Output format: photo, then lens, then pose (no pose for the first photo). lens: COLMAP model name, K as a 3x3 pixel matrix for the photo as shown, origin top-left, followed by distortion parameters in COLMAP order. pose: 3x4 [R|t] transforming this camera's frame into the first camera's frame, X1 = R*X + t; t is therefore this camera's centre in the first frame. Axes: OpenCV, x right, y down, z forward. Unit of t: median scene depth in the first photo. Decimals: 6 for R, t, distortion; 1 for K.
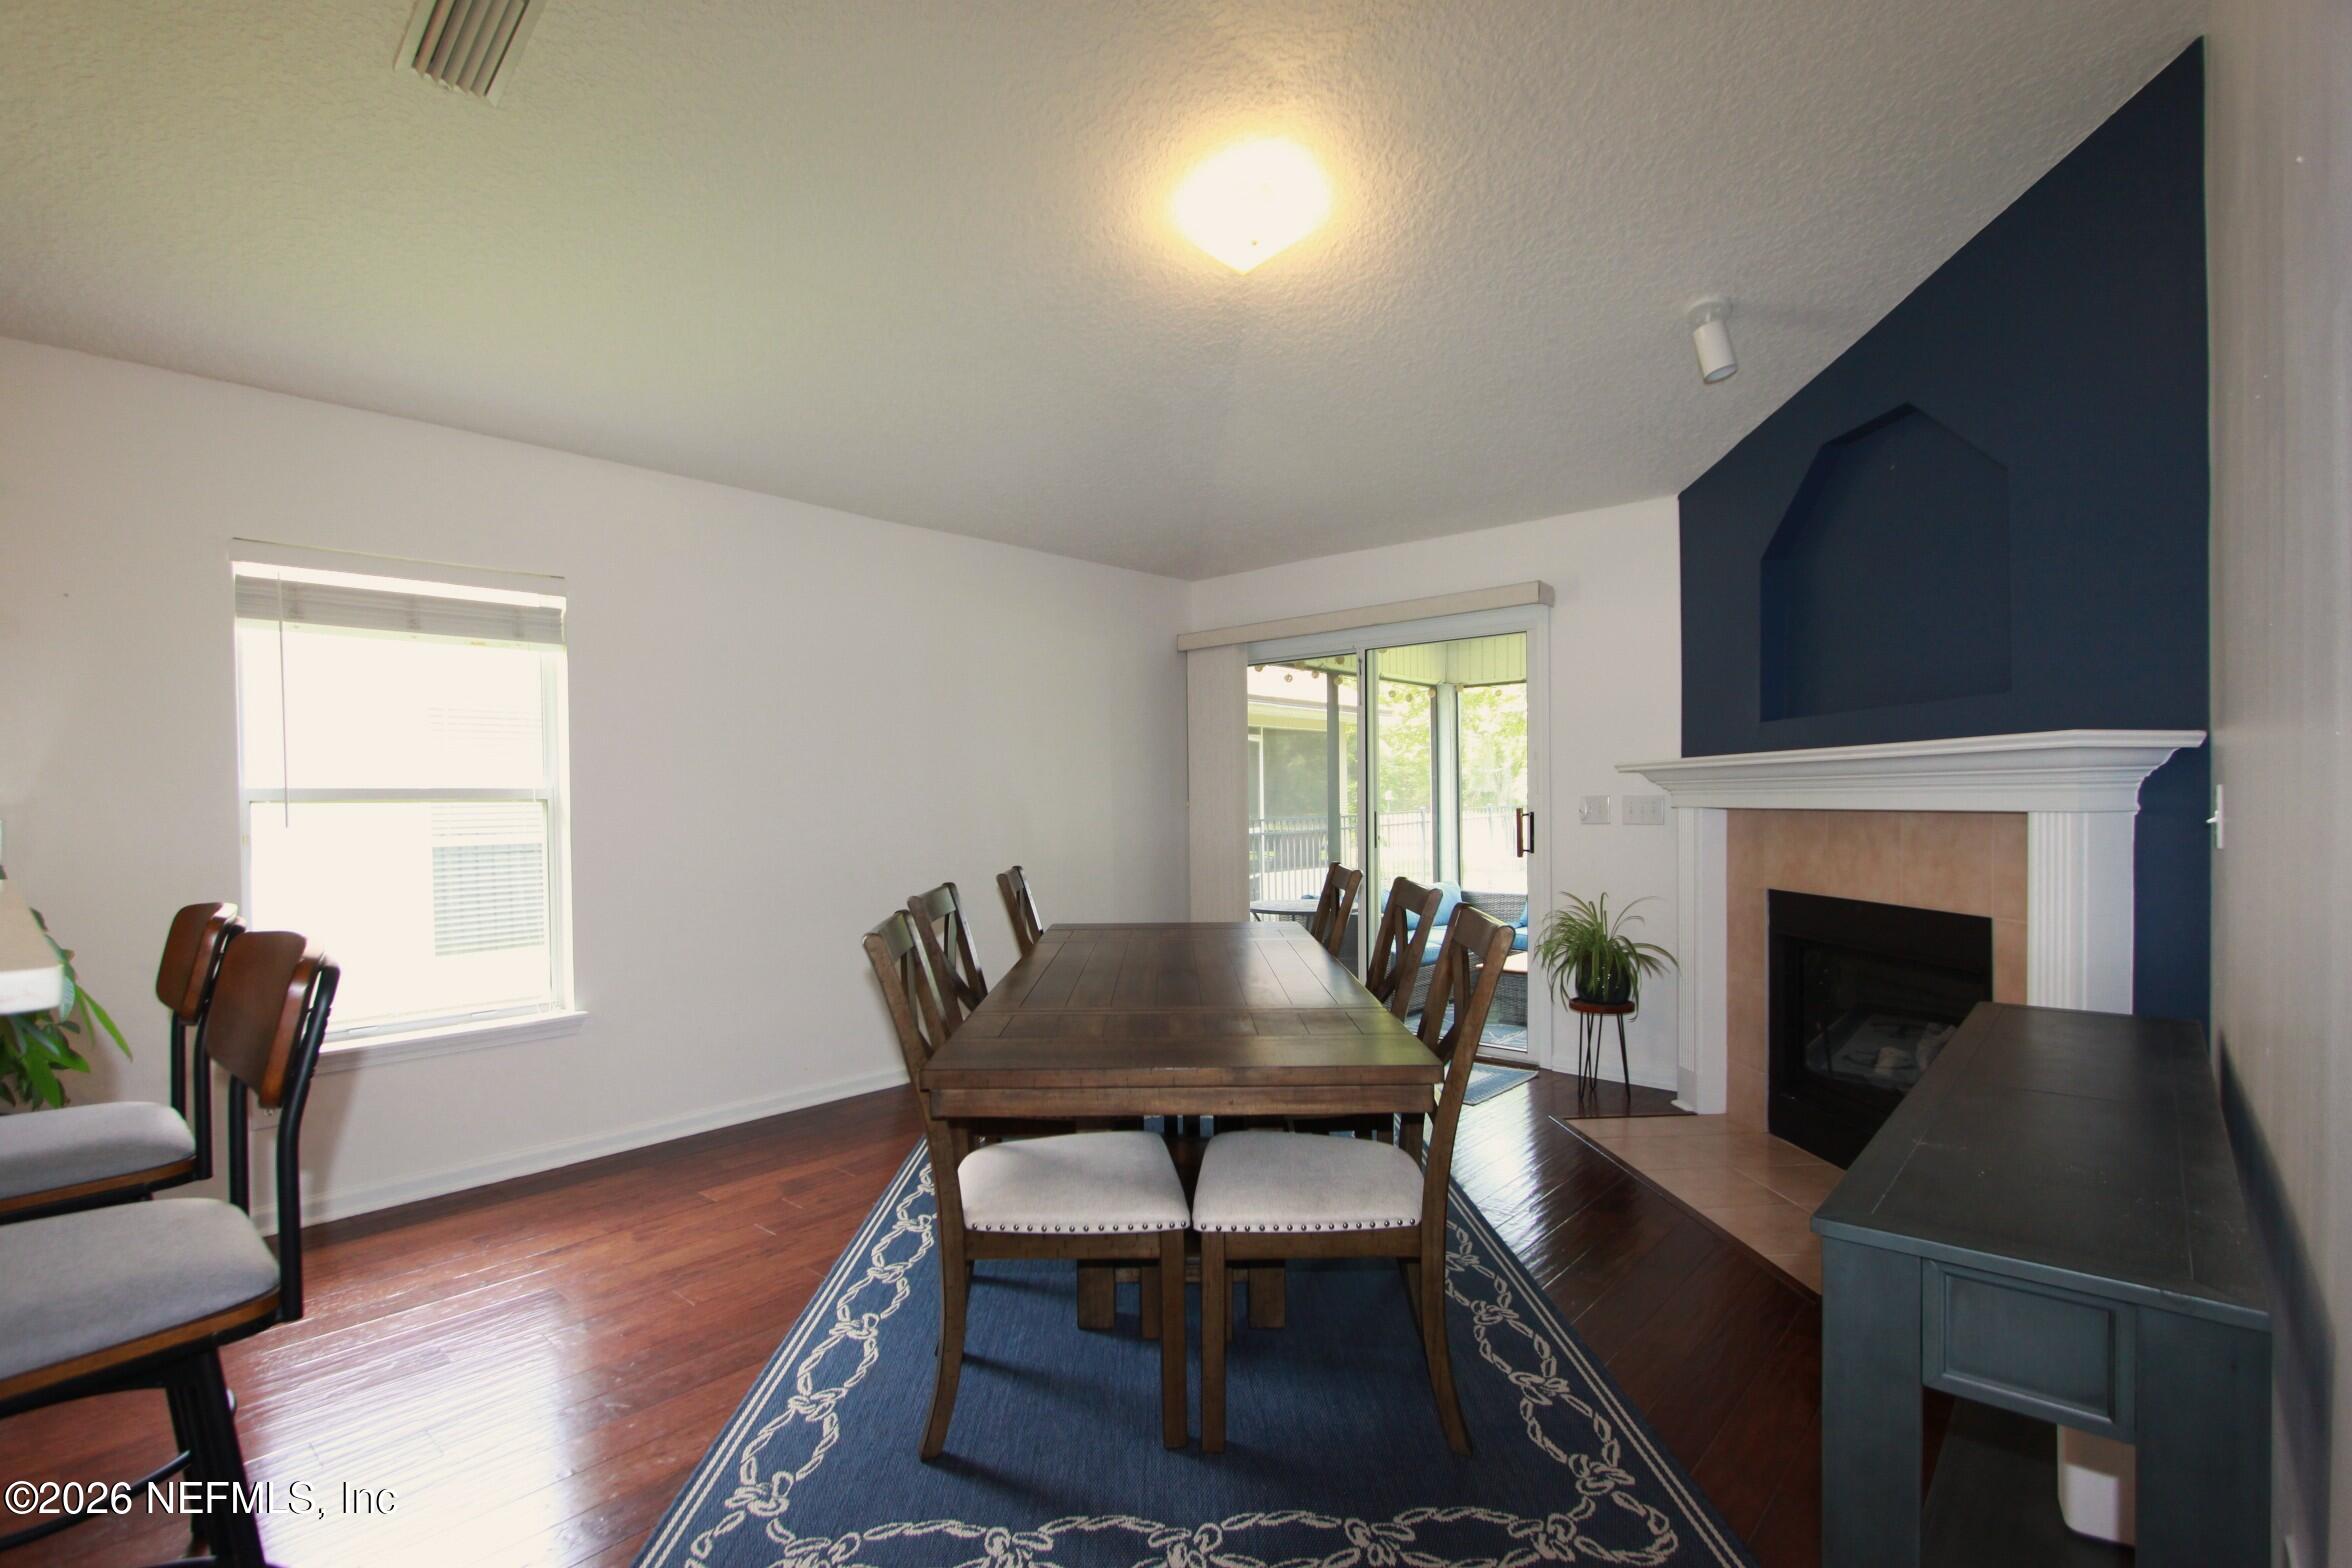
lens RADIAL K [[1099.4, 0, 1165.5], [0, 1099.4, 808.8], [0, 0, 1]] dist [-0.010525, 0.000526]
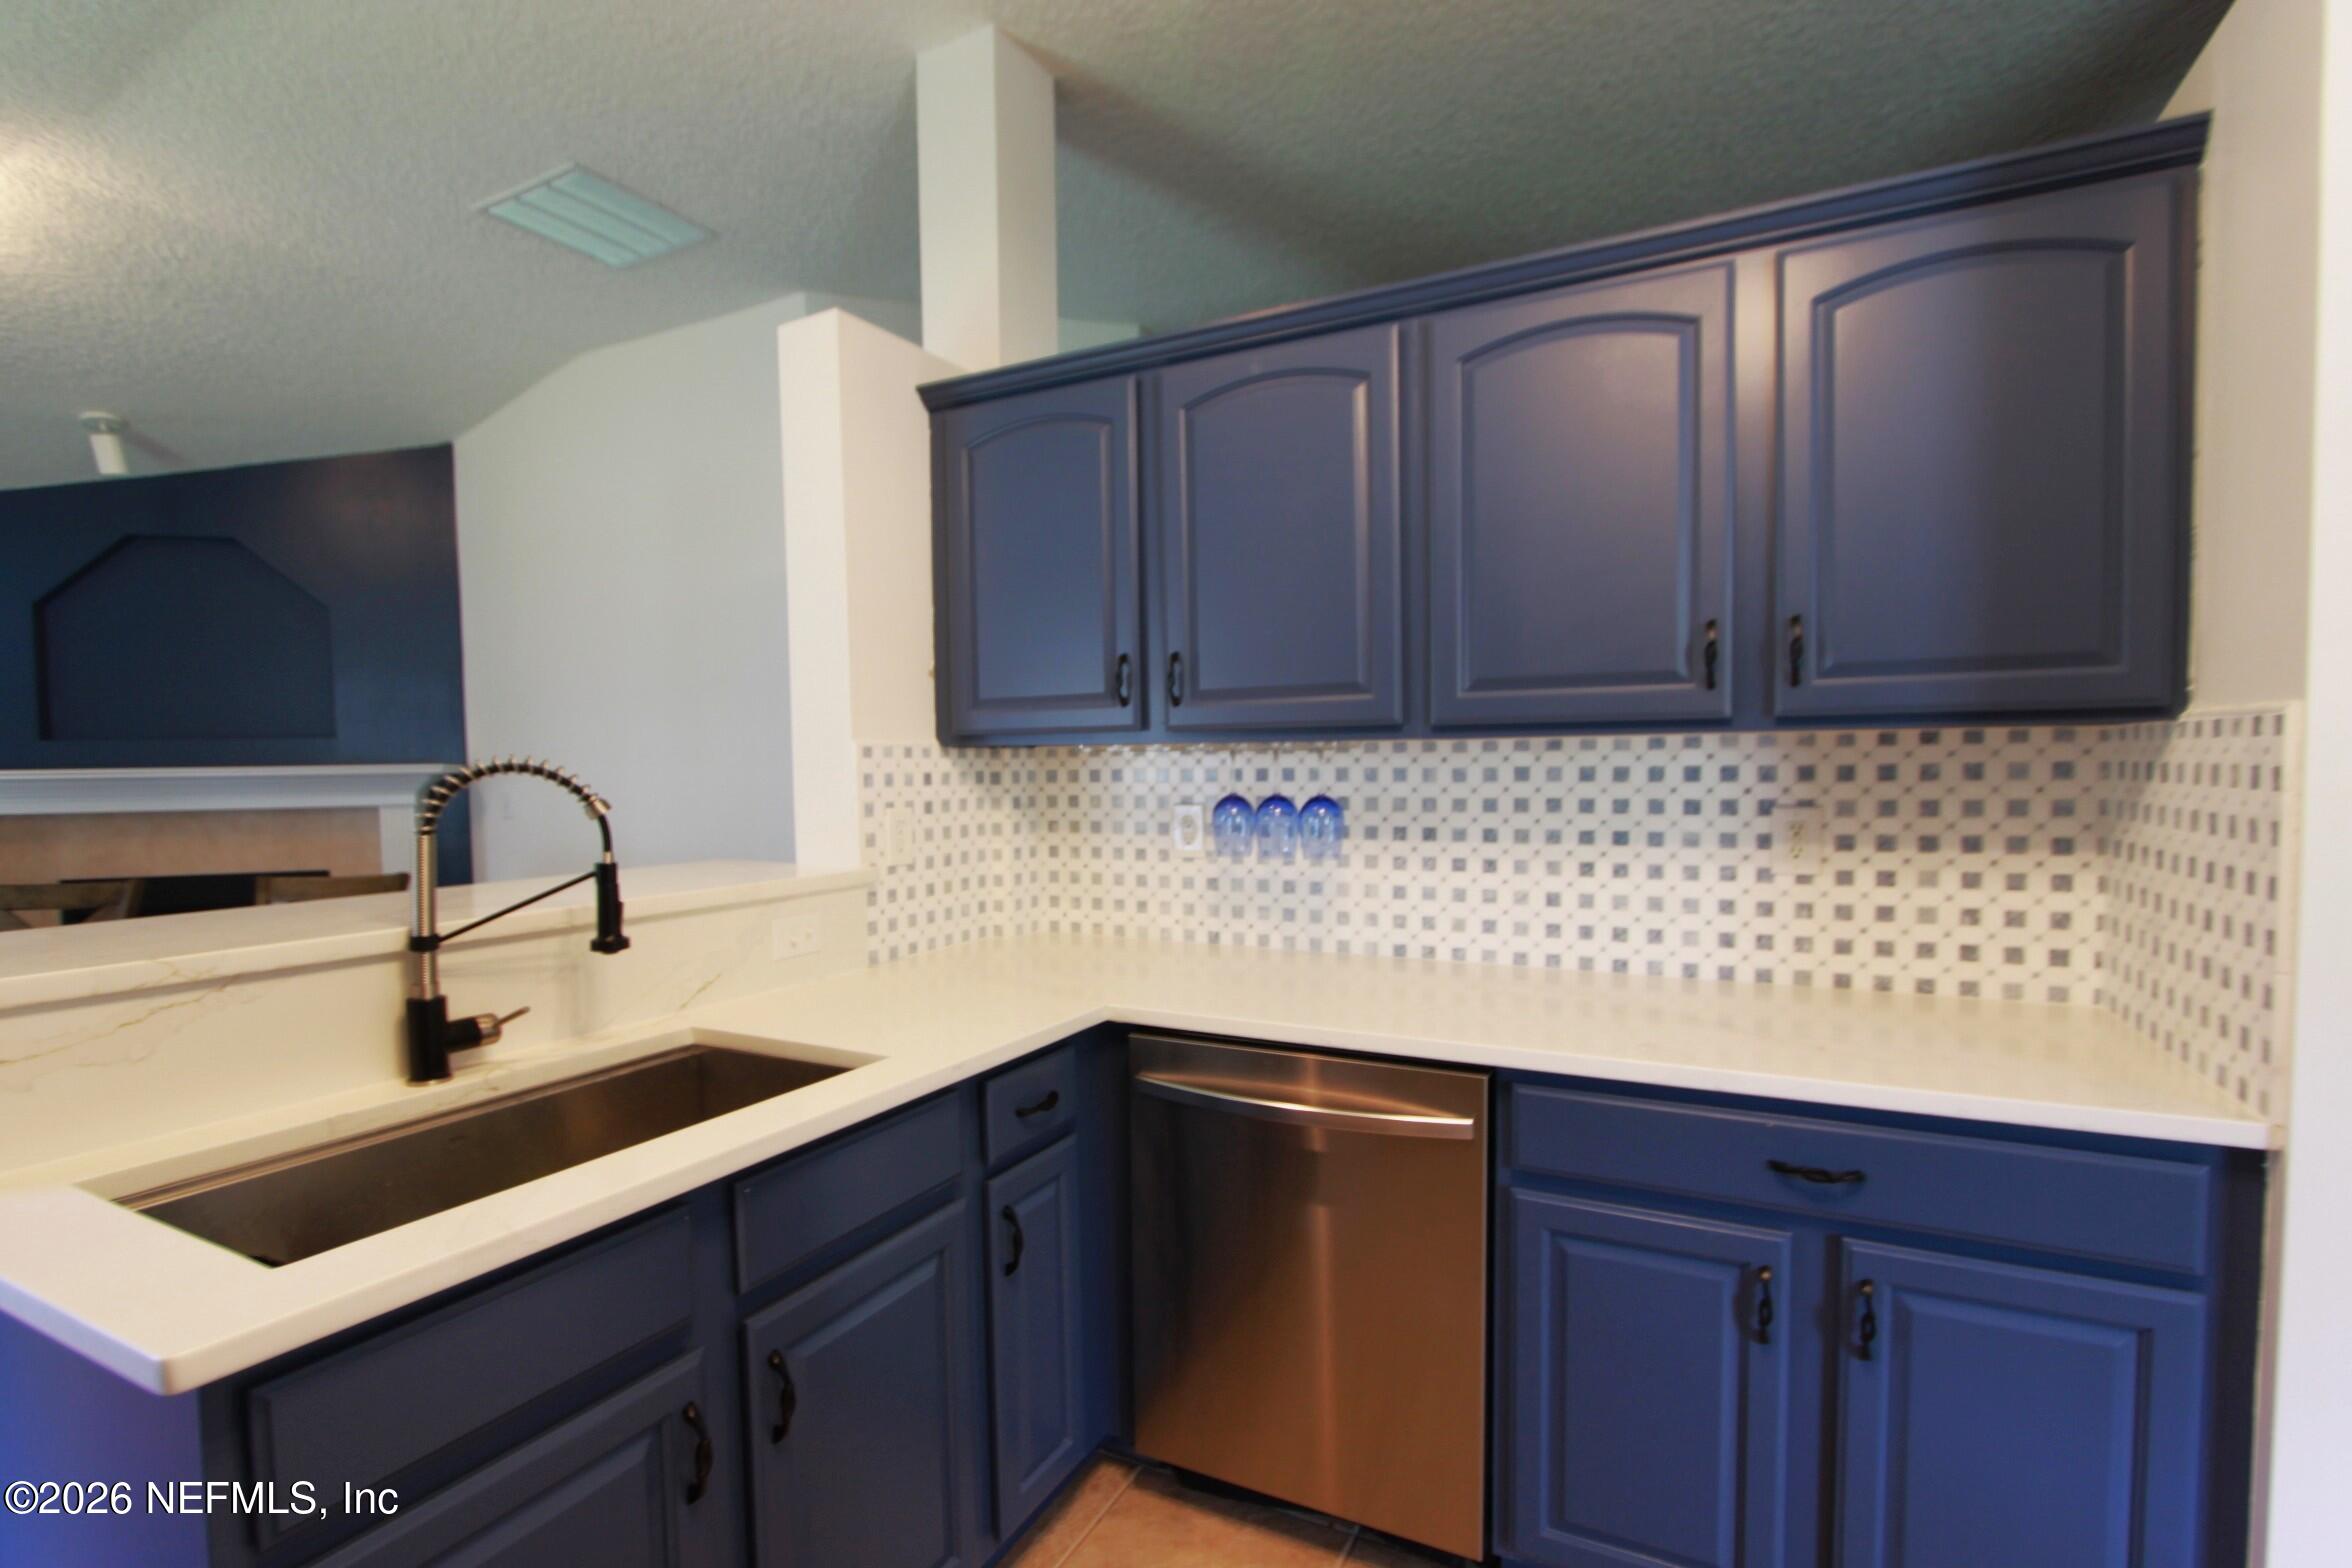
lens RADIAL K [[1099.4, 0, 1165.5], [0, 1099.4, 808.8], [0, 0, 1]] dist [-0.010525, 0.000526]
pose [[-0.243676, -0.024169, 0.969556, -0.931296], [0.023300, 0.999255, 0.030766, -0.014960], [-0.969577, 0.030087, -0.242931, 0.111158]]
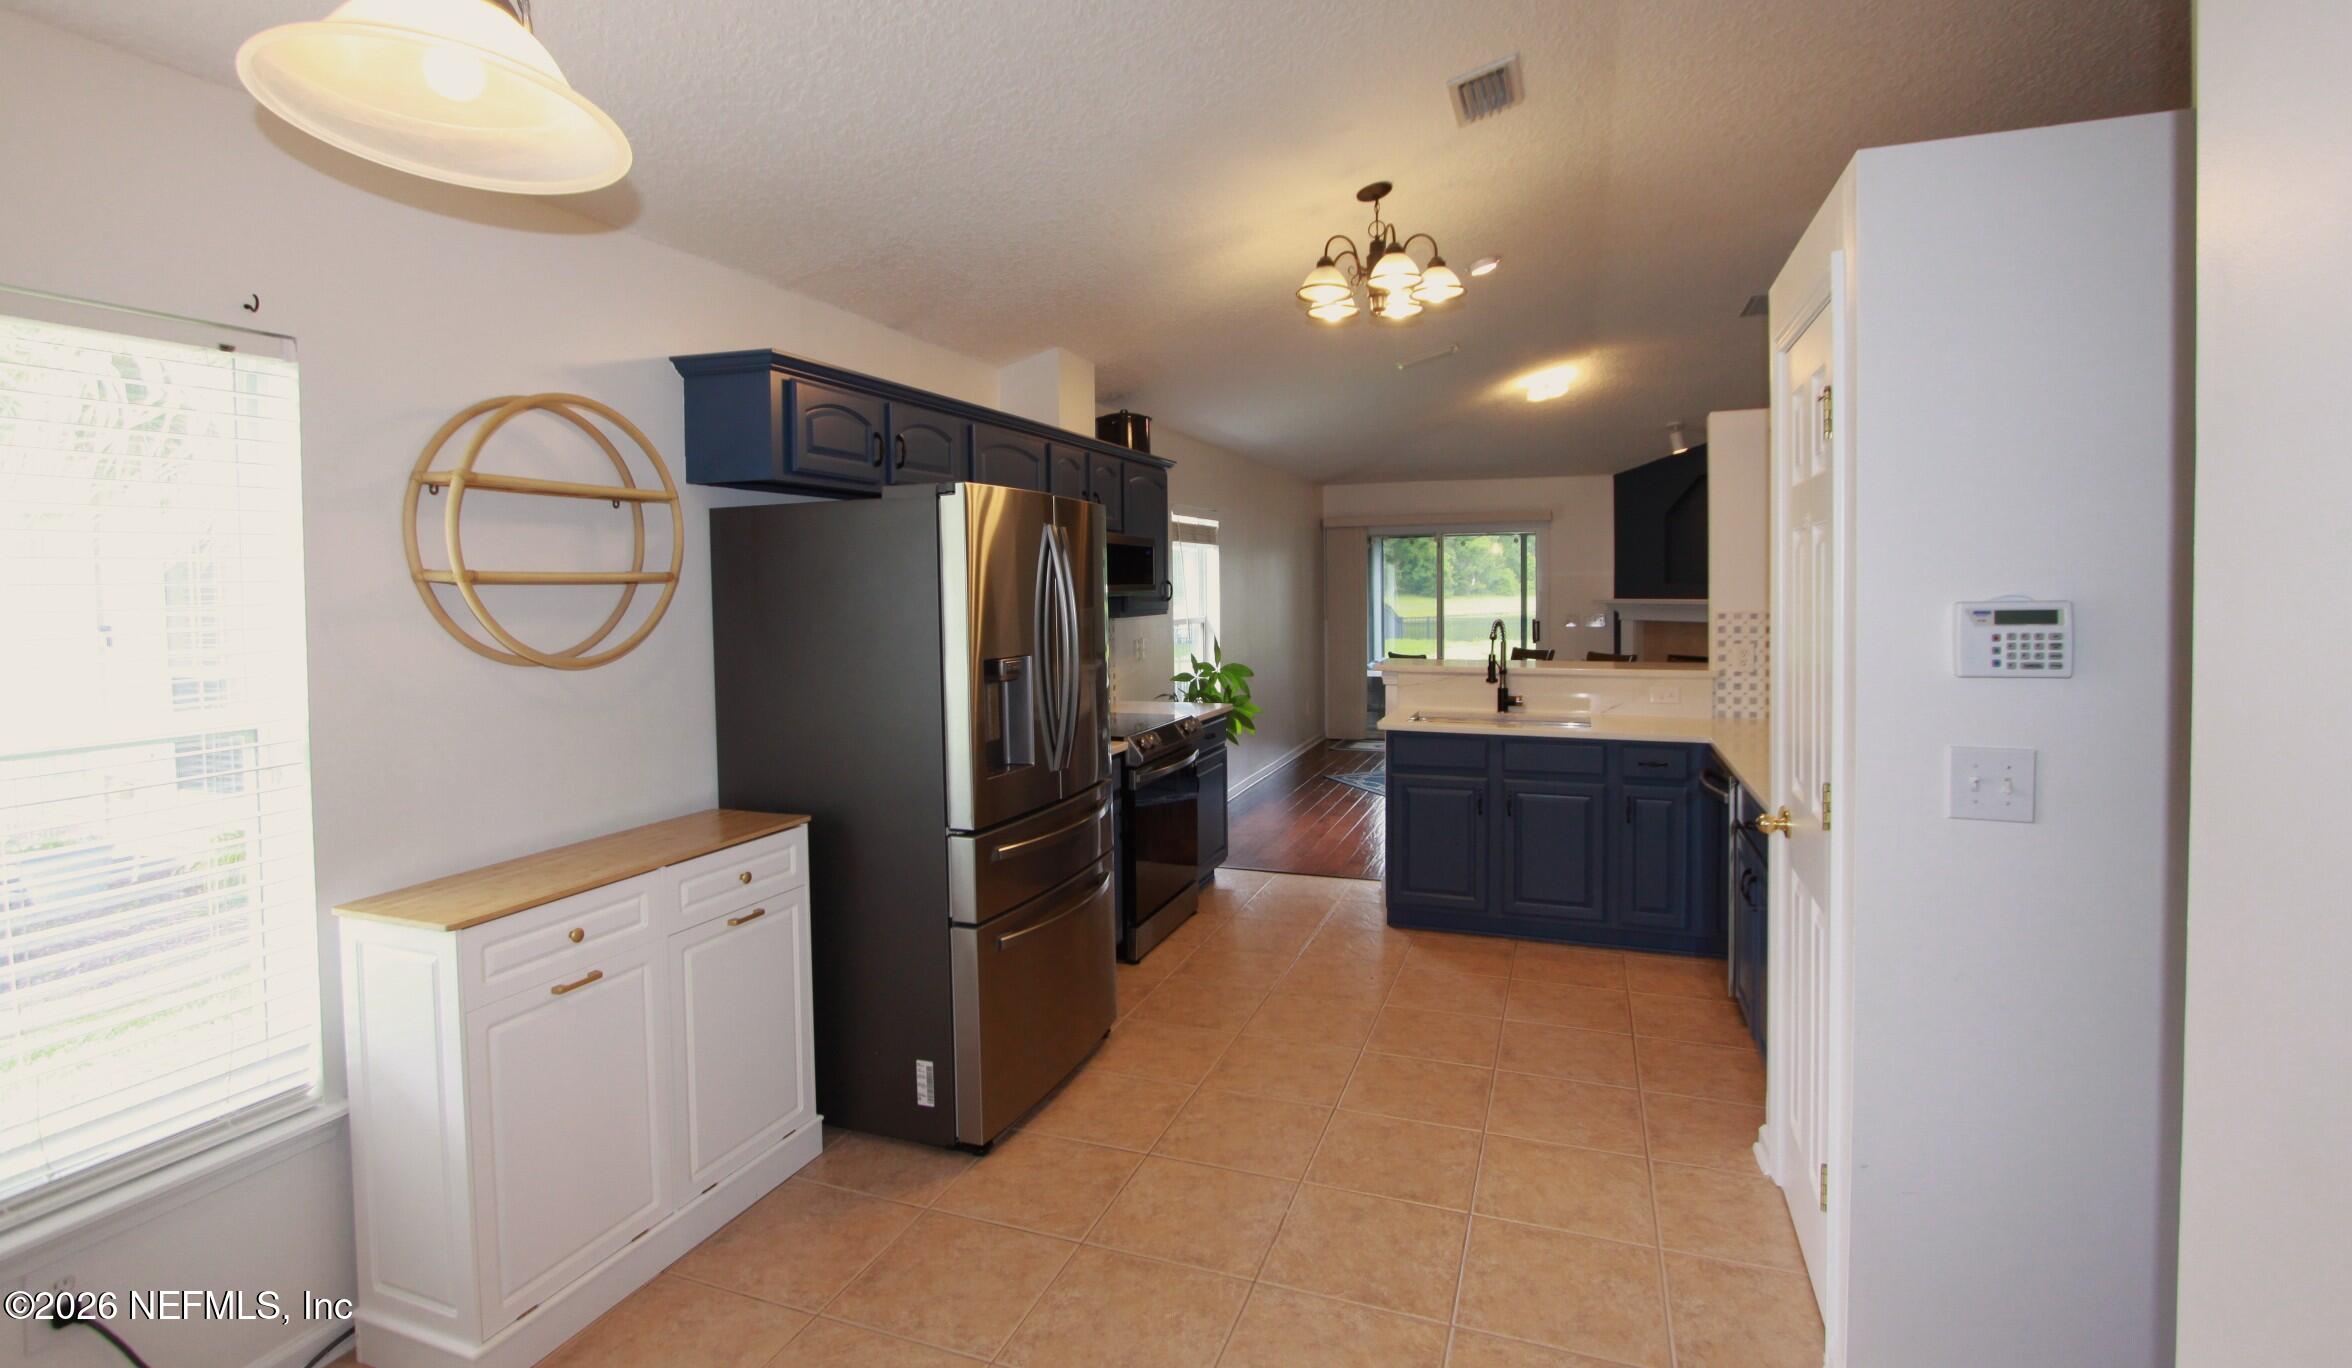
lens RADIAL K [[1092.5, 0, 1169.2], [0, 1092.5, 606.3], [0, 0, 1]] dist [0.000649, 0.000089]
pose [[0.928378, -0.003038, 0.371624, -1.372548], [0.000000, 0.999967, 0.008174, -0.053468], [-0.371636, -0.007588, 0.928347, -0.821741]]
